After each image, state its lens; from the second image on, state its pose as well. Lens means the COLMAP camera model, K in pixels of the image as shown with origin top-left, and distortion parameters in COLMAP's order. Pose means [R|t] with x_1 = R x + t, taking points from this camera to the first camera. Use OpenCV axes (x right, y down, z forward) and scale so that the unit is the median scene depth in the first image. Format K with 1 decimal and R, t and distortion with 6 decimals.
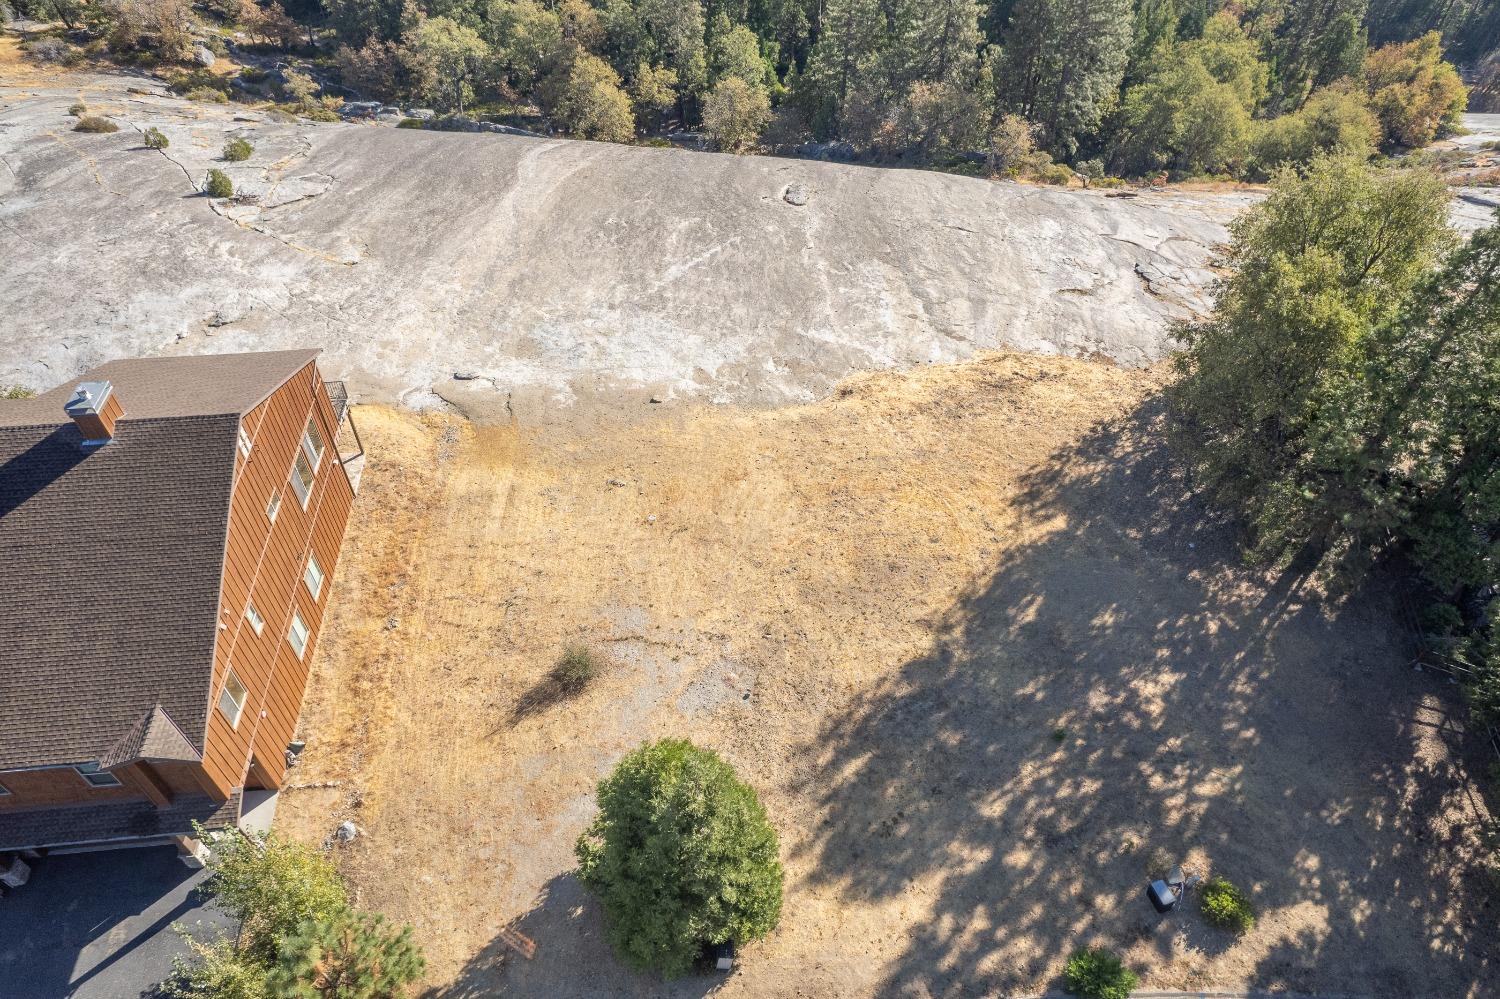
lens RADIAL K [[963.7, 0, 749.1], [0, 963.7, 501.7], [0, 0, 1]] dist [-0.080810, 0.072657]
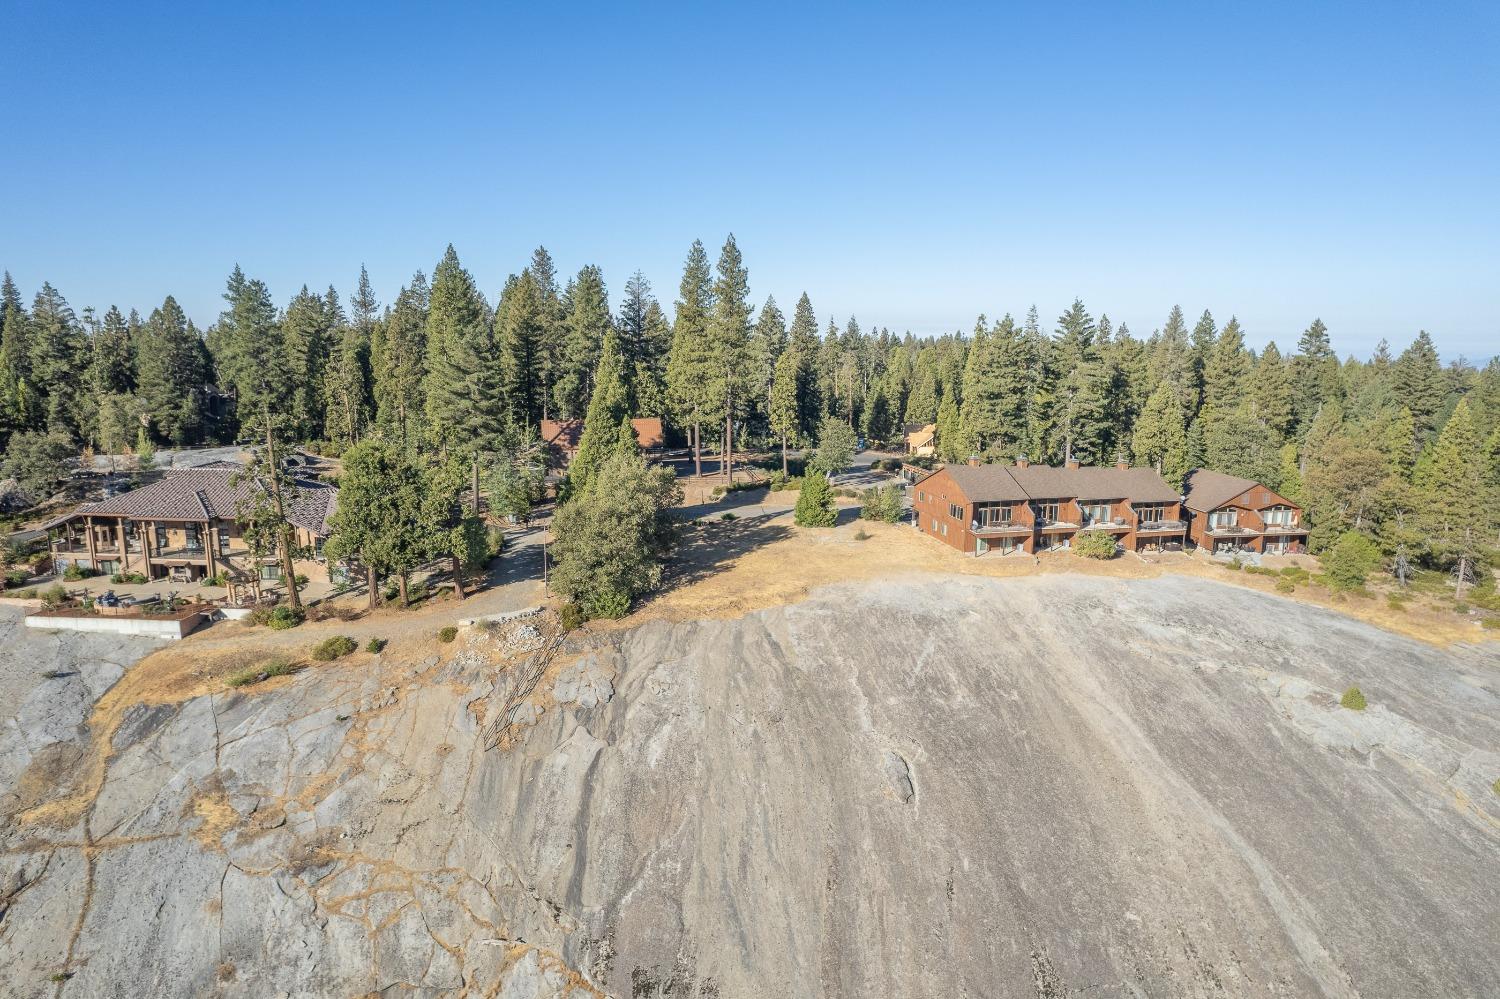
lens RADIAL K [[963.7, 0, 750.0], [0, 963.7, 503.4], [0, 0, 1]] dist [-0.080810, 0.072657]
pose [[-0.988349, 0.010388, -0.151848, 0.715951], [-0.120609, 0.555098, 0.822994, -2.600181], [0.092840, 0.831720, -0.547378, 2.612070]]
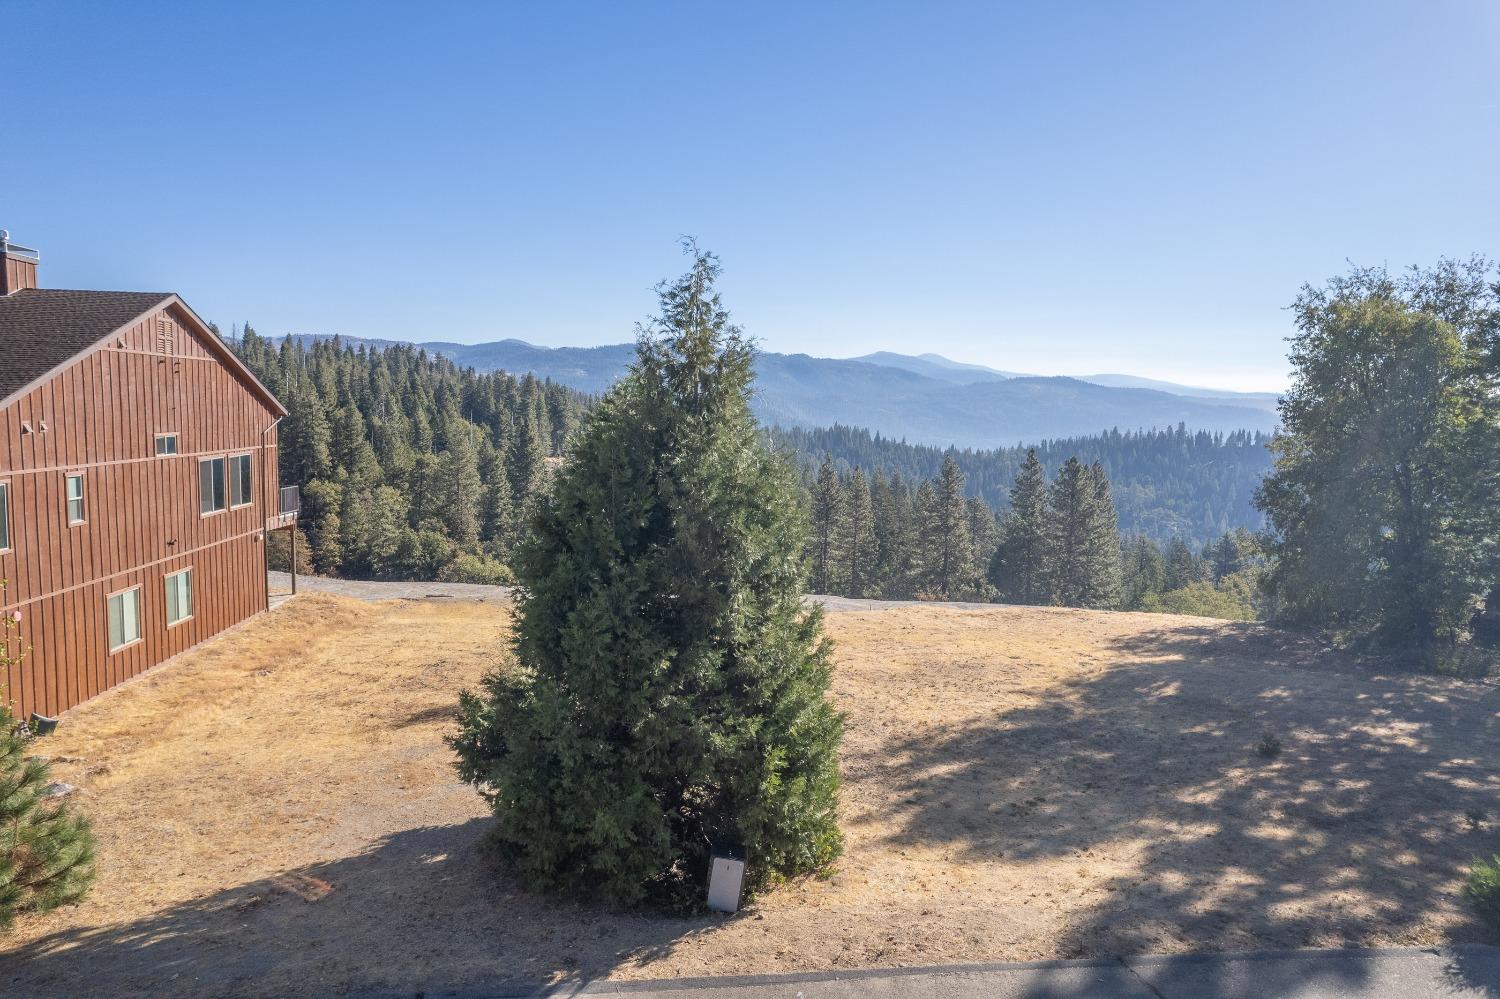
lens RADIAL K [[963.7, 0, 750.3], [0, 963.7, 502.3], [0, 0, 1]] dist [-0.080810, 0.072657]
pose [[0.999846, 0.014455, -0.009910, -0.008489], [-0.017437, 0.763779, -0.645242, 0.463432], [-0.001758, 0.645316, 0.763914, 0.374180]]
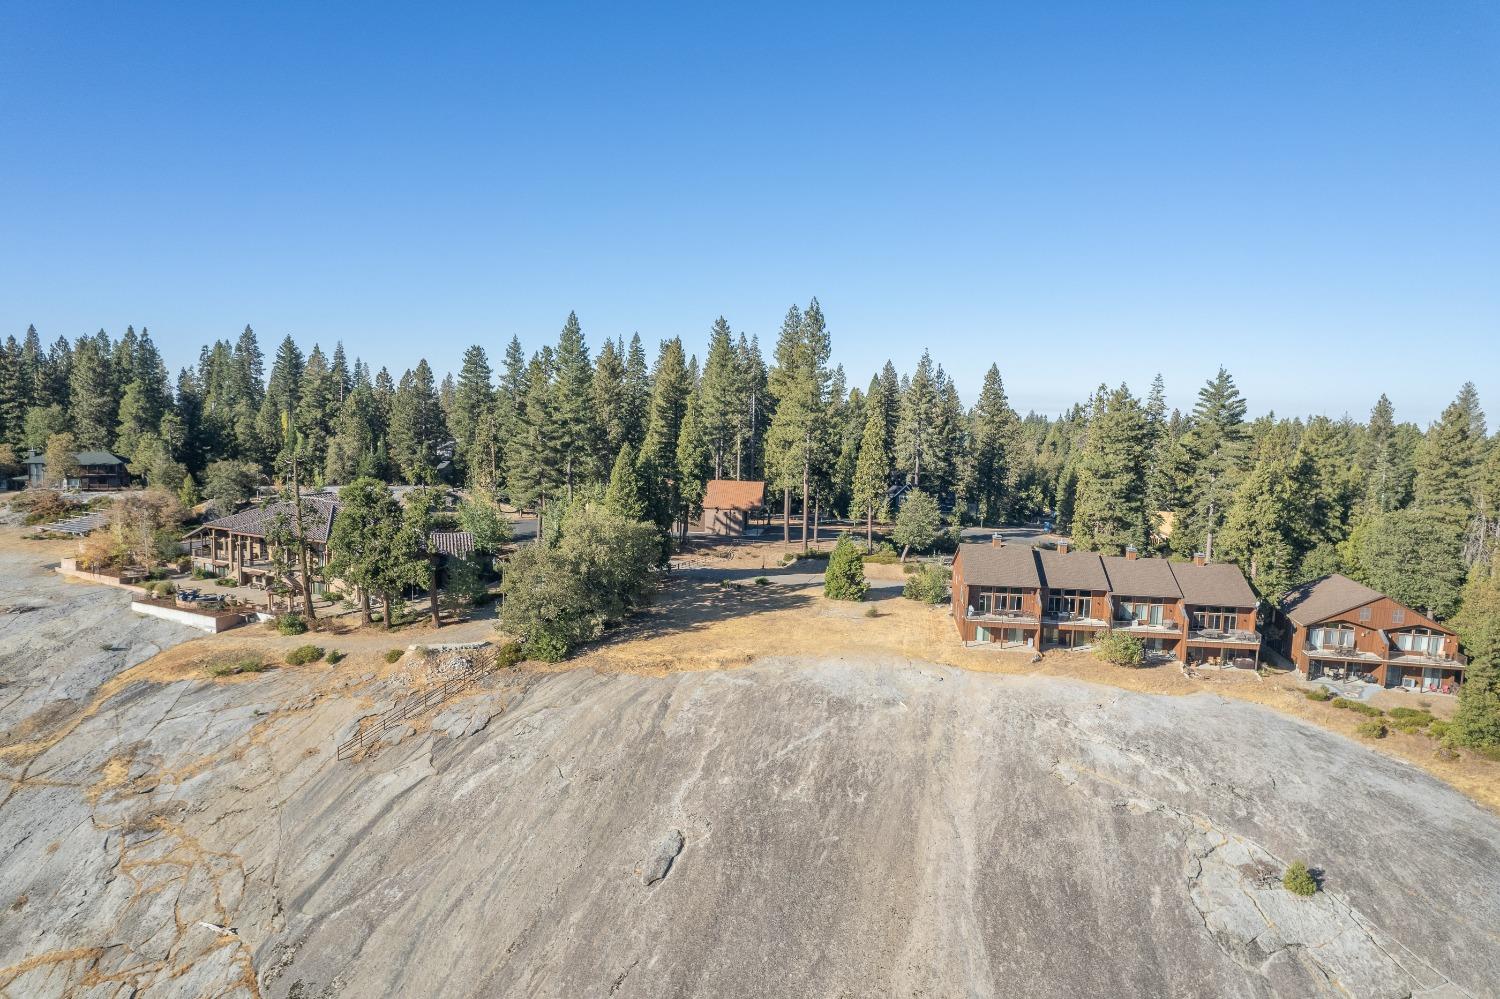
lens RADIAL K [[963.7, 0, 751.2], [0, 963.7, 501.3], [0, 0, 1]] dist [-0.080810, 0.072657]
pose [[-0.975502, -0.061668, 0.211171, -0.419664], [0.128127, 0.621032, 0.773242, -2.506248], [-0.178829, 0.781355, -0.597917, 2.555958]]
